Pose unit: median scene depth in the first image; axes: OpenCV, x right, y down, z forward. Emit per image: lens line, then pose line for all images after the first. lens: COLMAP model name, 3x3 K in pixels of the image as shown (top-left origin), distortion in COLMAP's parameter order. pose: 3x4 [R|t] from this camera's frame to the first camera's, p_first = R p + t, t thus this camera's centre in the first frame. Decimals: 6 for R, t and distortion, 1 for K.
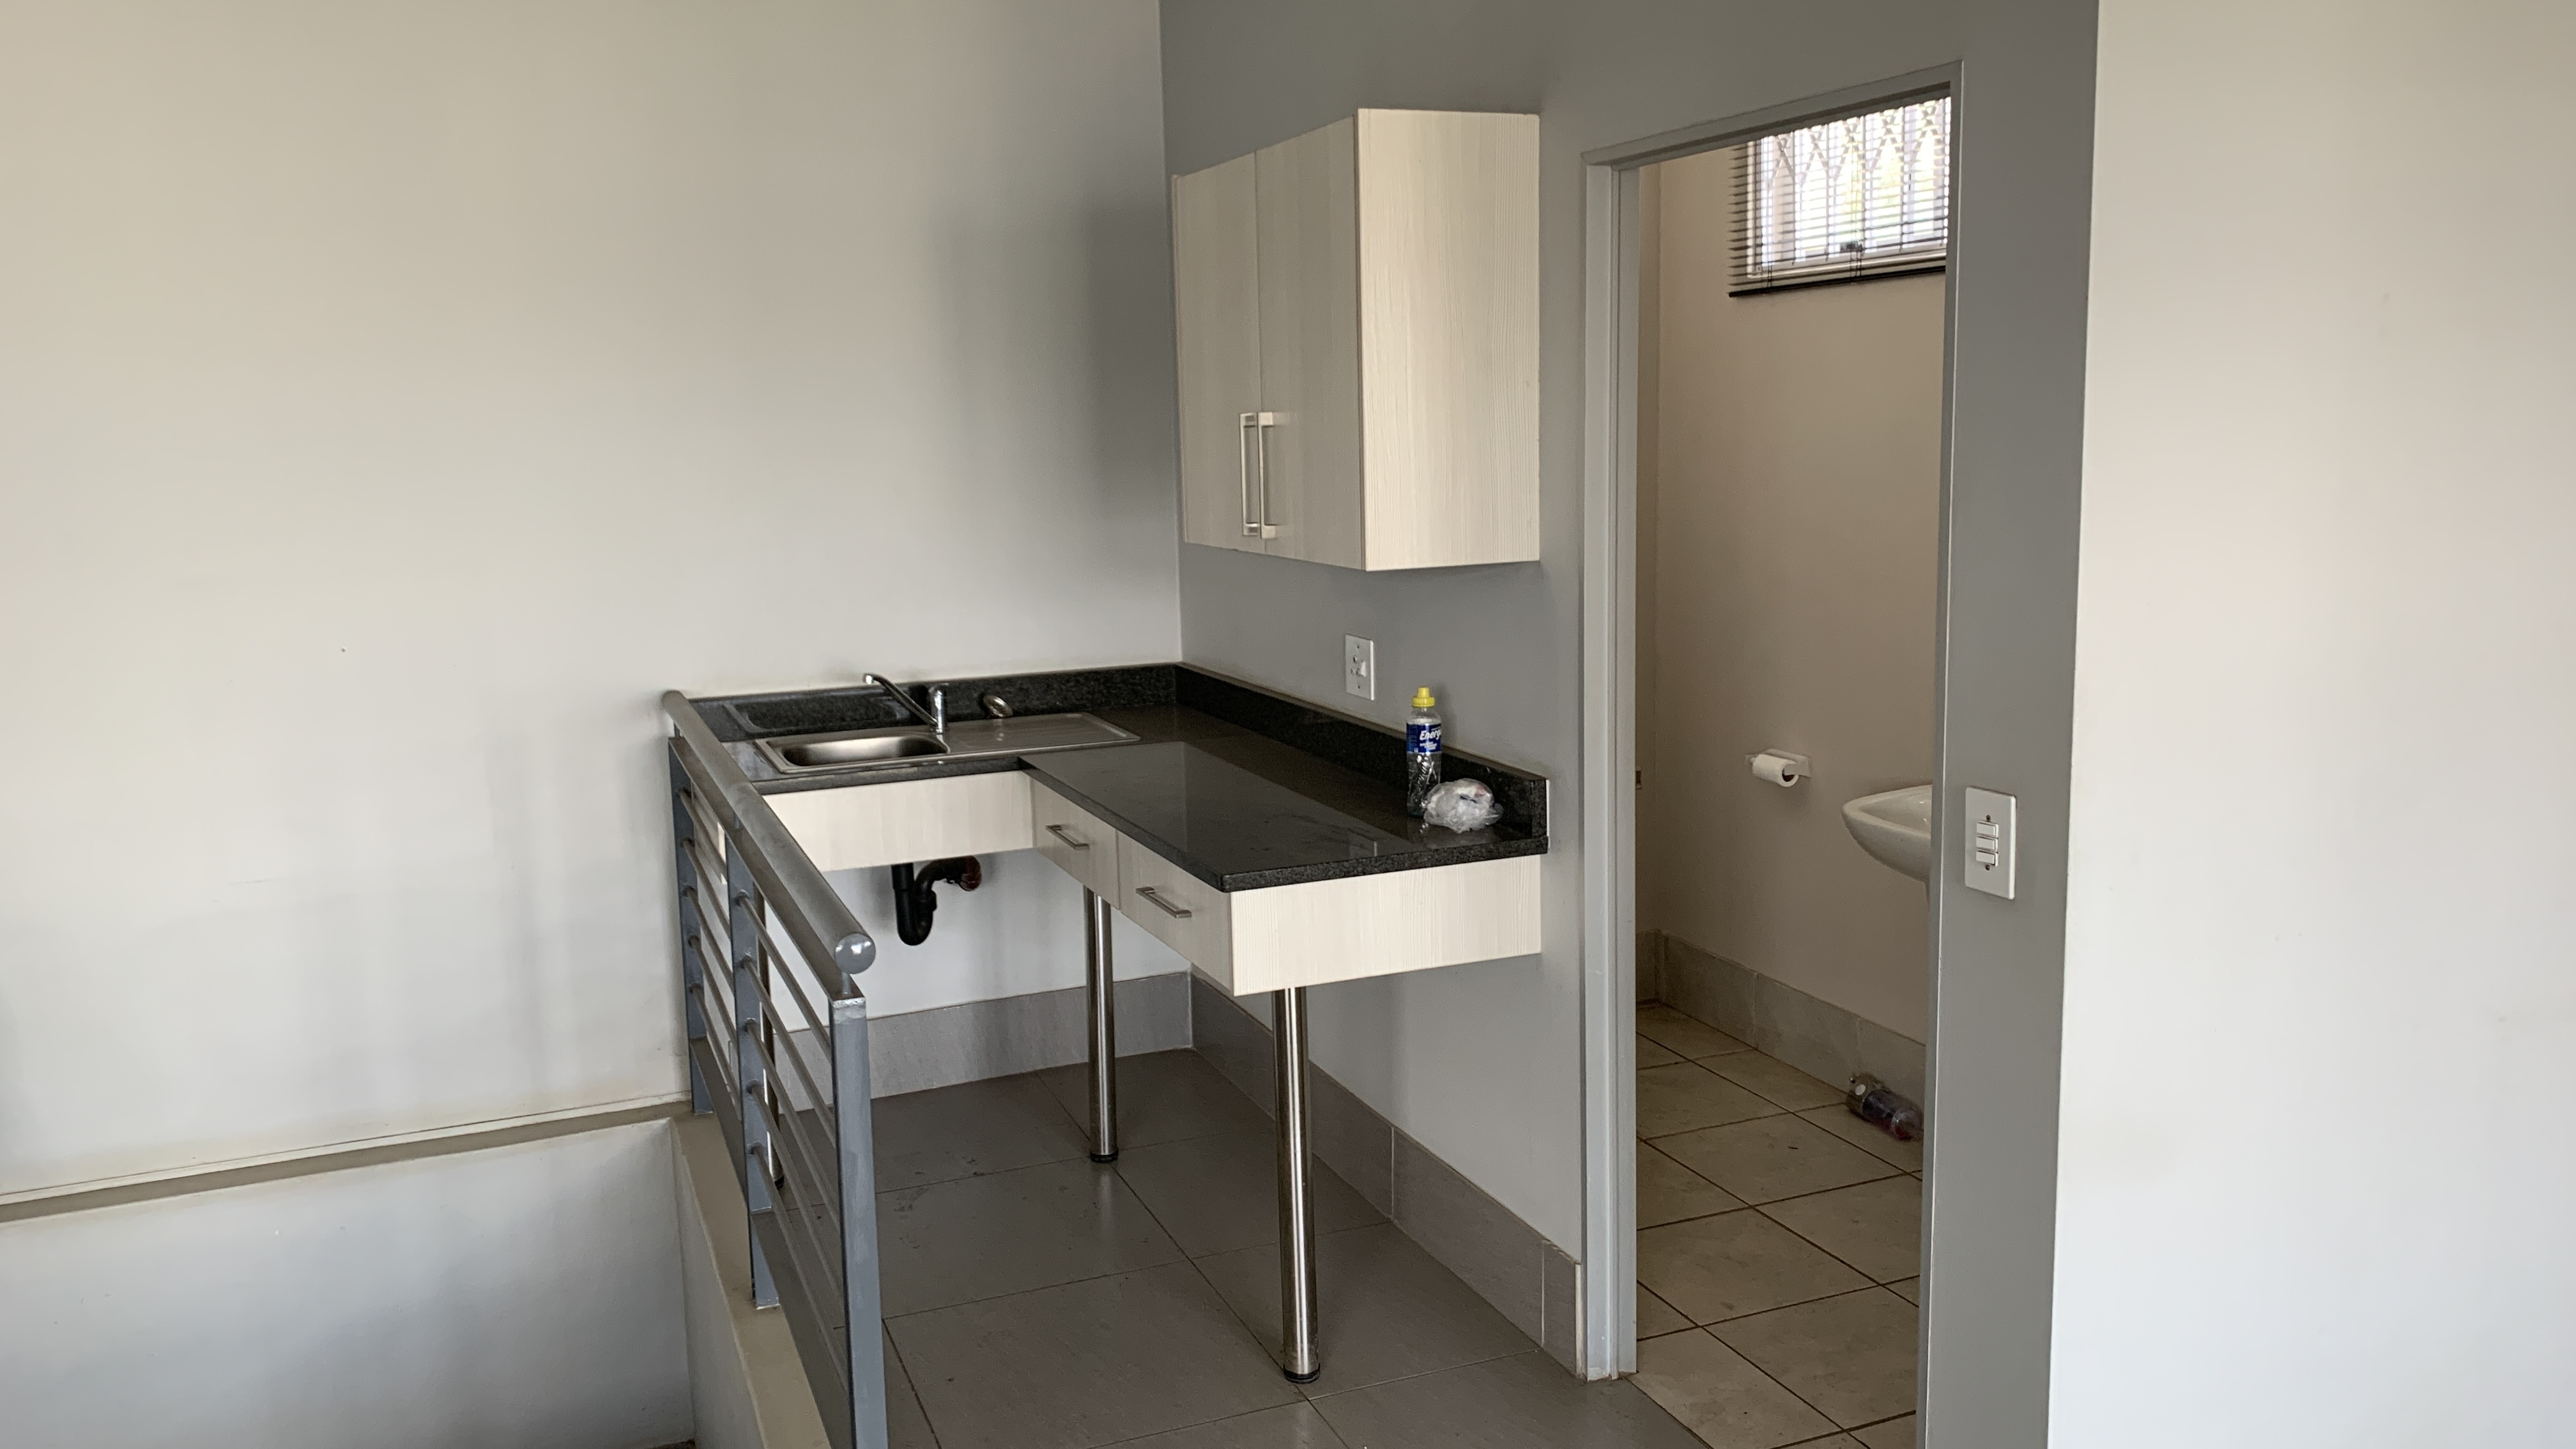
lens RADIAL K [[1952.2, 0, 1274.7], [0, 1952.2, 696.7], [0, 0, 1]] dist [0.118861, -0.175934]
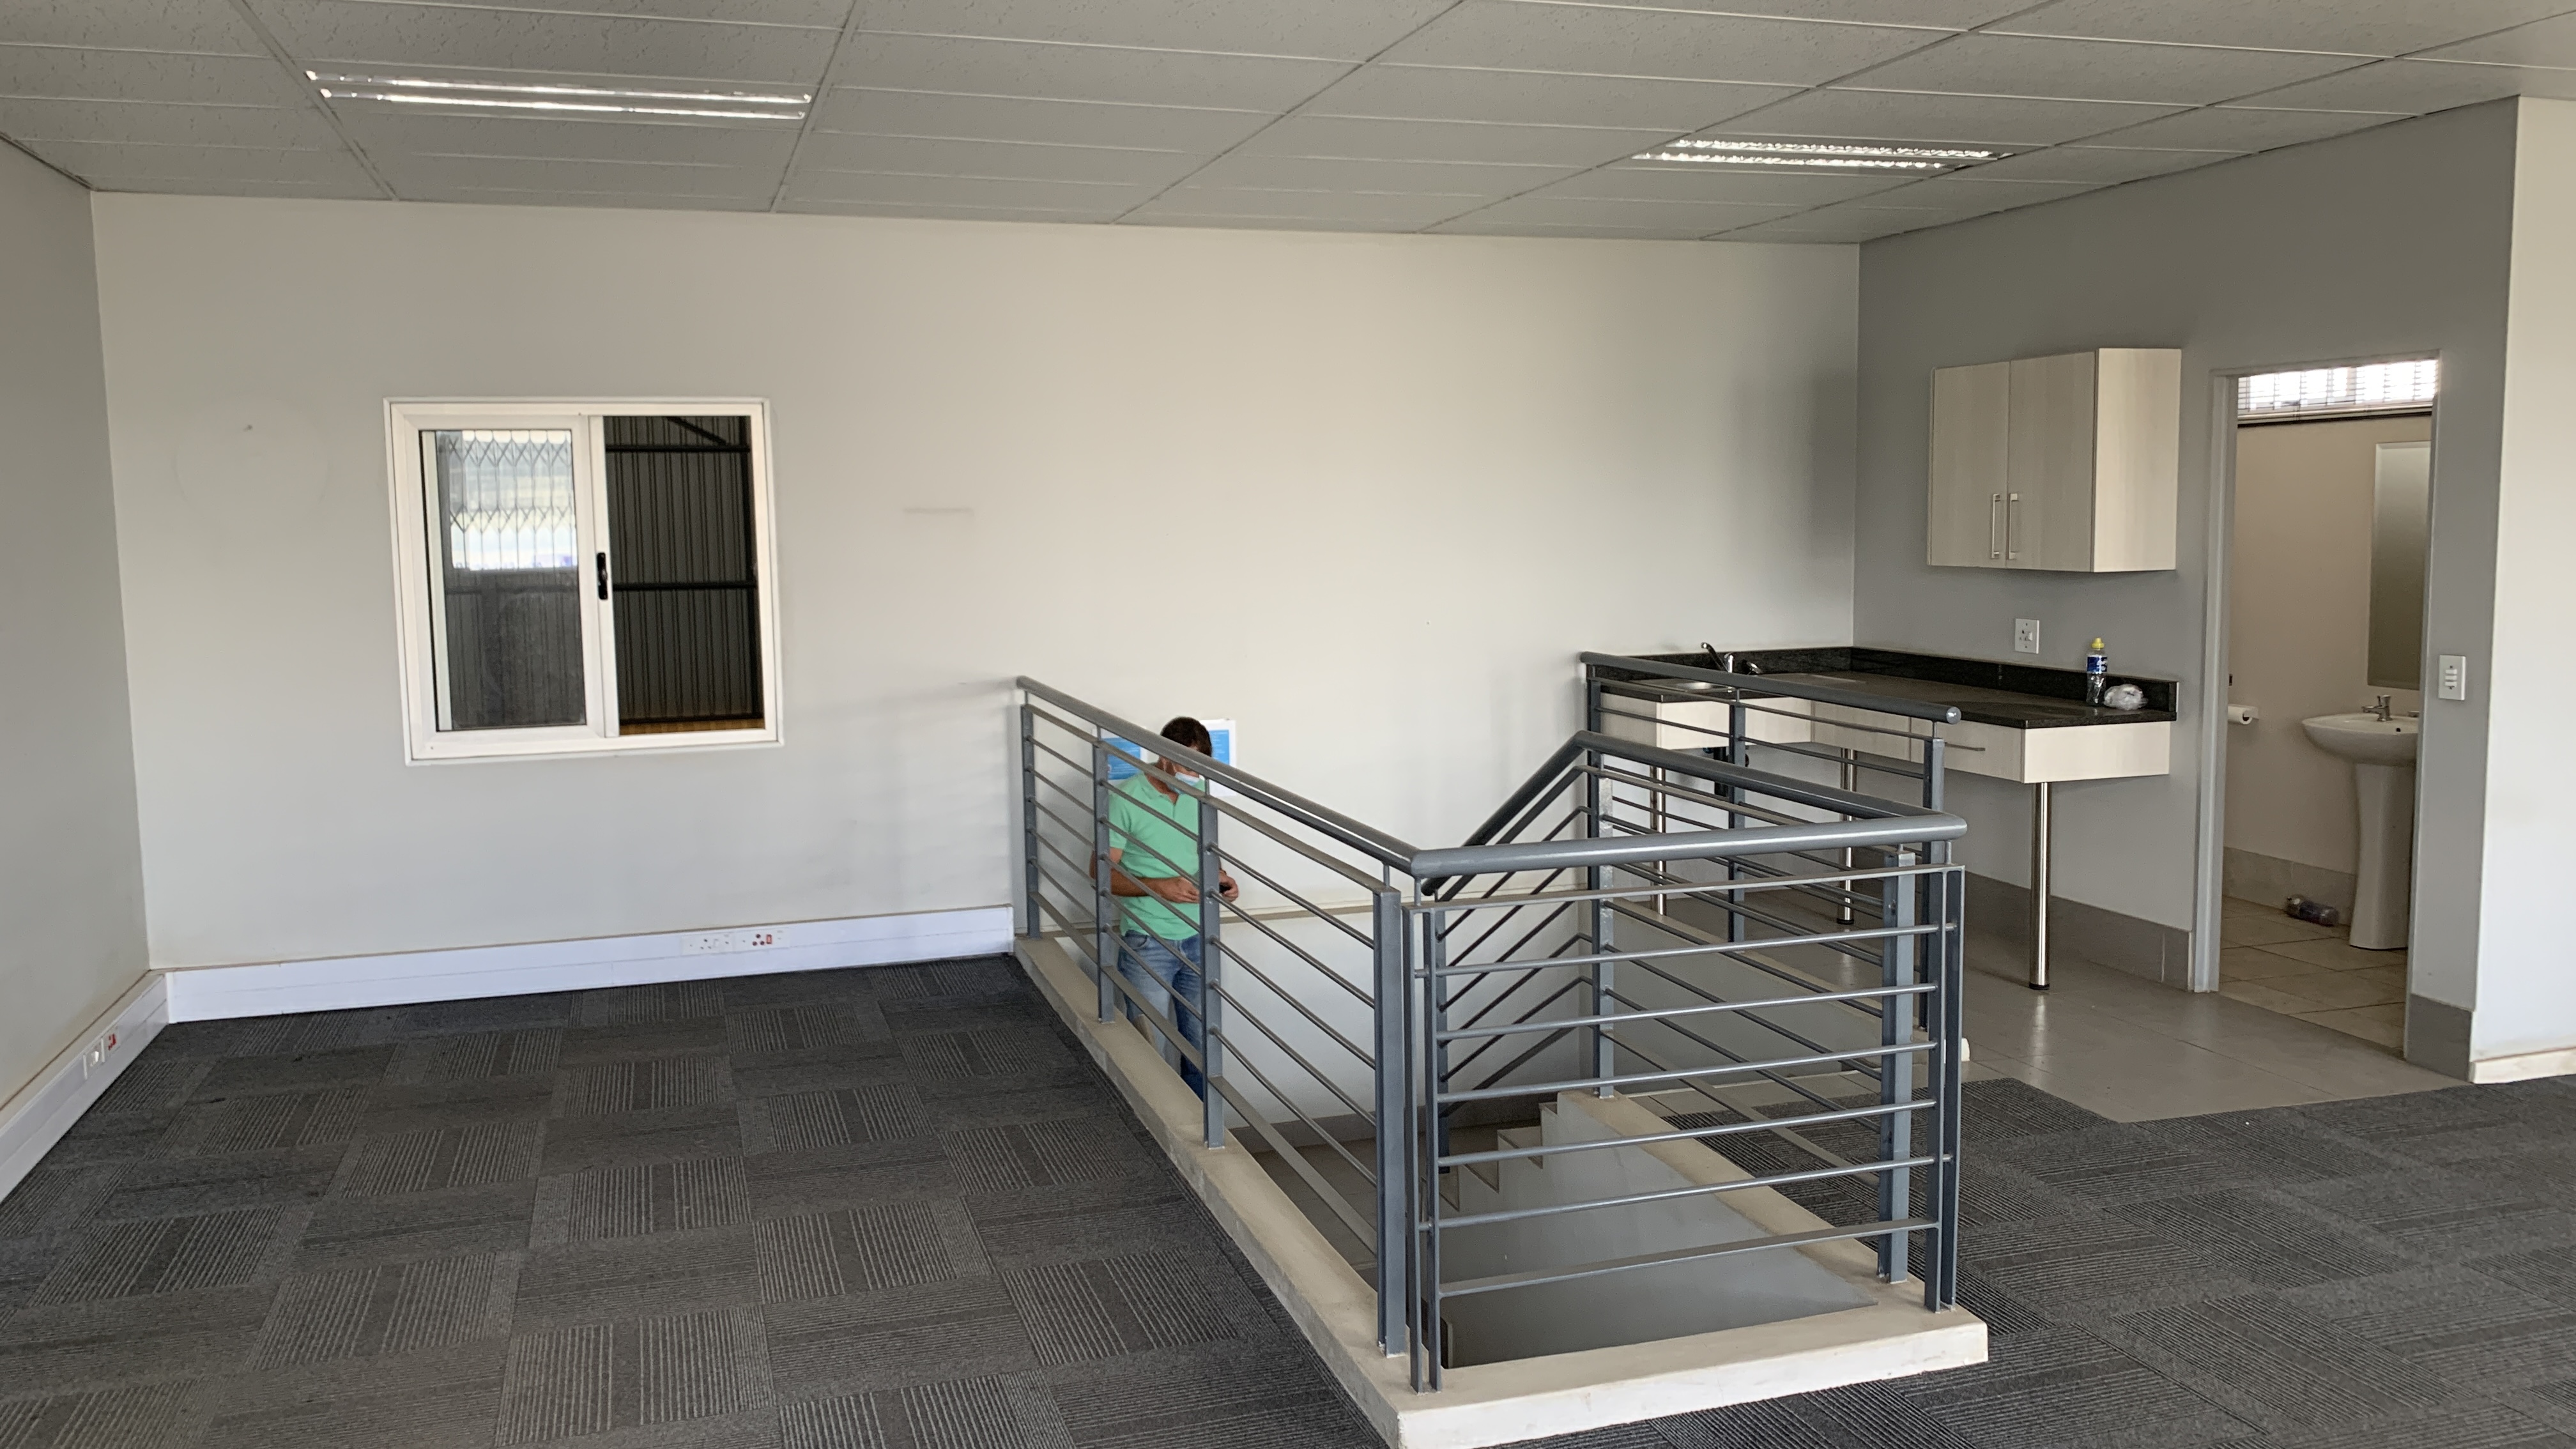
lens RADIAL K [[1952.2, 0, 1274.7], [0, 1952.2, 696.7], [0, 0, 1]] dist [0.118861, -0.175934]
pose [[0.996571, 0.019059, -0.080517, -0.584986], [-0.022785, 0.998699, -0.045612, 0.164103], [0.079543, 0.047290, 0.995709, -1.019023]]
